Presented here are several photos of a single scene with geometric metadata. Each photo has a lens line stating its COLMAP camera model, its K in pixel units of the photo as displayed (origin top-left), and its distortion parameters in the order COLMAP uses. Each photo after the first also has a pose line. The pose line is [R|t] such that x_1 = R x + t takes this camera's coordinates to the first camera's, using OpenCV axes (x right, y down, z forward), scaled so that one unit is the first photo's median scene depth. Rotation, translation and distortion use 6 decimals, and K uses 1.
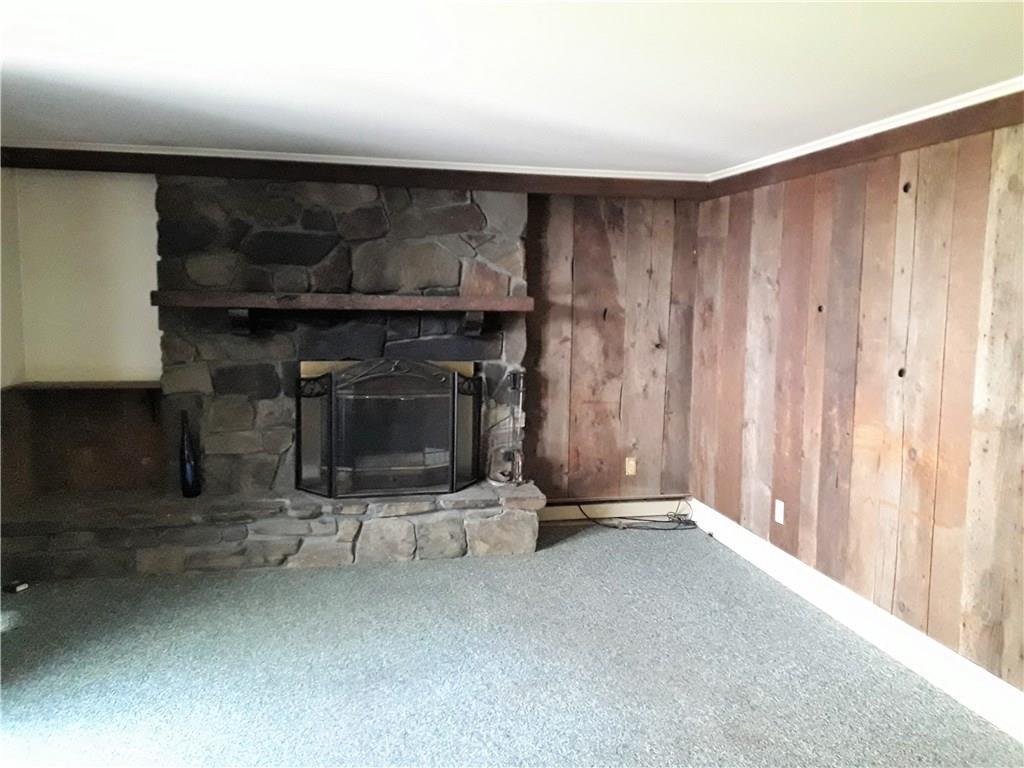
lens RADIAL K [[834.2, 0, 512.0], [0, 834.2, 384.0], [0, 0, 1]] dist [0.313498, -0.808353]
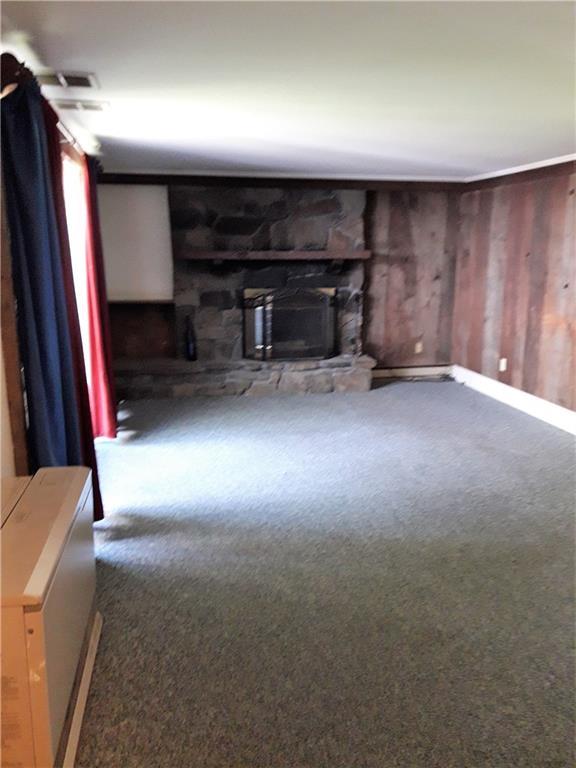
lens RADIAL K [[625.7, 0, 298.9], [0, 625.7, 384.1], [0, 0, 1]] dist [0.313498, -0.808353]
pose [[0.999922, -0.010849, -0.006208, -0.119896], [0.011450, 0.994224, 0.106715, 0.034055], [0.005015, -0.106778, 0.994270, -0.383768]]
